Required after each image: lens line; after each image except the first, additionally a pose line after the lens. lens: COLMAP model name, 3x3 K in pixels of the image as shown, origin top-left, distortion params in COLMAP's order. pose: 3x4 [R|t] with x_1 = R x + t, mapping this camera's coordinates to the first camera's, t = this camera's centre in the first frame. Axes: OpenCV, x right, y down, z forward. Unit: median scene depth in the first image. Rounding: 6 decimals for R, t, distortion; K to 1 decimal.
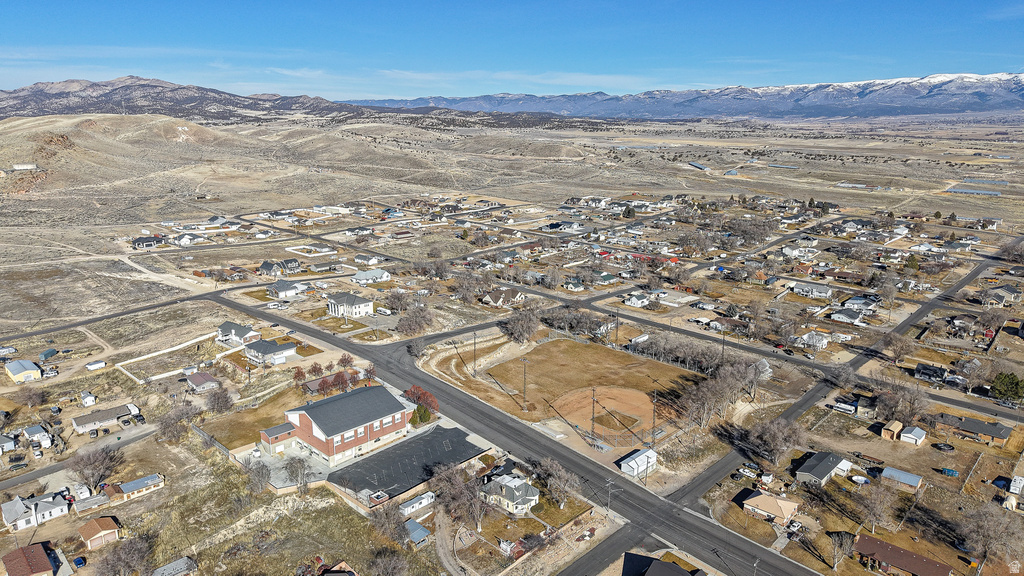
lens RADIAL K [[685.4, 0, 512.0], [0, 685.4, 288.0], [0, 0, 1]] dist [0.033622, -0.038601]
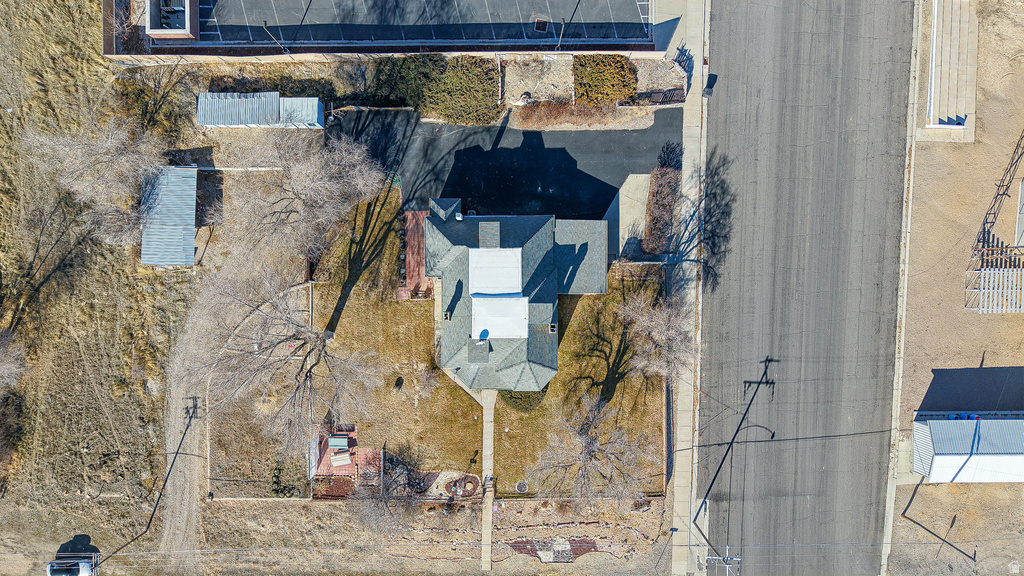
lens RADIAL K [[685.4, 0, 512.0], [0, 685.4, 288.0], [0, 0, 1]] dist [0.033622, -0.038601]
pose [[0.695596, 0.718413, 0.005379, -0.002495], [-0.185212, 0.172086, 0.967514, 0.002338], [0.694149, -0.673995, 0.252761, 0.841865]]
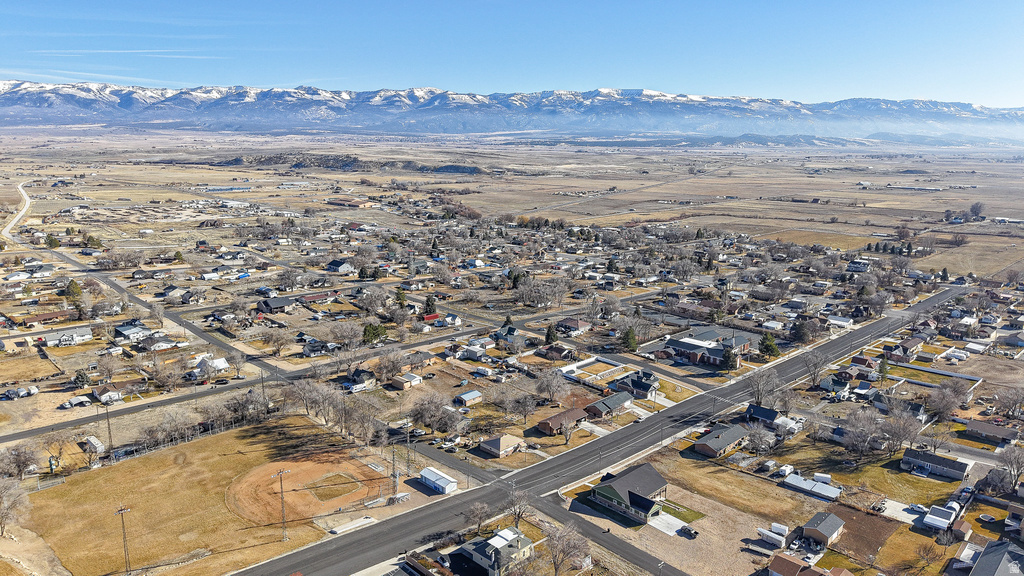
lens RADIAL K [[685.4, 0, 512.0], [0, 685.4, 288.0], [0, 0, 1]] dist [0.033622, -0.038601]
pose [[0.025937, -0.216801, 0.975871, -0.749092], [0.235530, 0.950043, 0.204803, -0.200988], [-0.971521, 0.224535, 0.075704, 0.759666]]
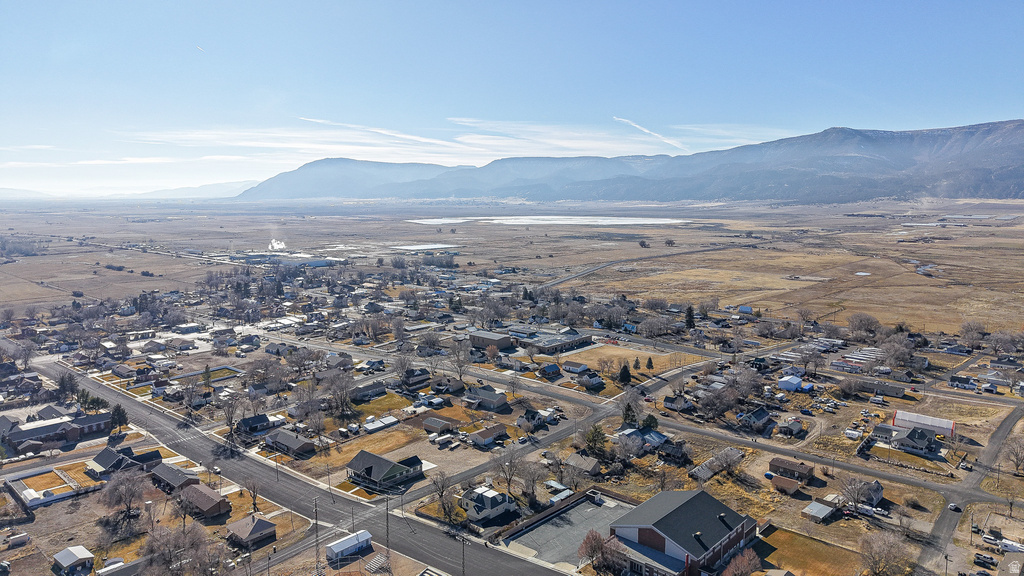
lens RADIAL K [[685.4, 0, 512.0], [0, 685.4, 288.0], [0, 0, 1]] dist [0.033622, -0.038601]
pose [[-0.999320, 0.003166, -0.036737, -0.005129], [-0.010710, 0.928434, 0.371342, -0.430270], [0.035284, 0.371483, -0.927769, 1.768074]]
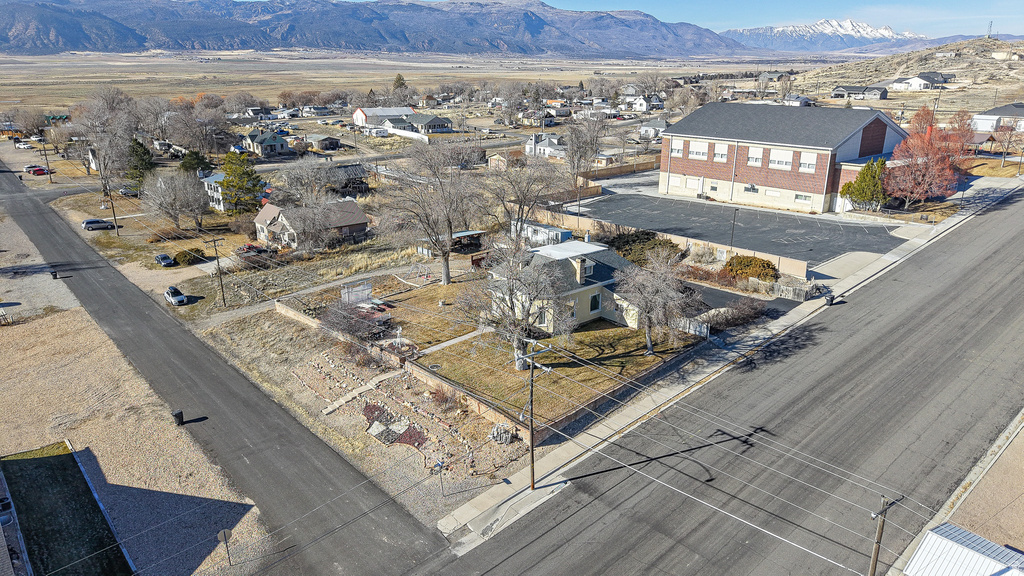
lens RADIAL K [[685.4, 0, 512.0], [0, 685.4, 288.0], [0, 0, 1]] dist [0.033622, -0.038601]
pose [[-0.083531, 0.310087, -0.947031, 0.300480], [-0.239982, 0.916123, 0.321134, 0.175671], [0.967177, 0.254095, -0.002110, 0.882822]]
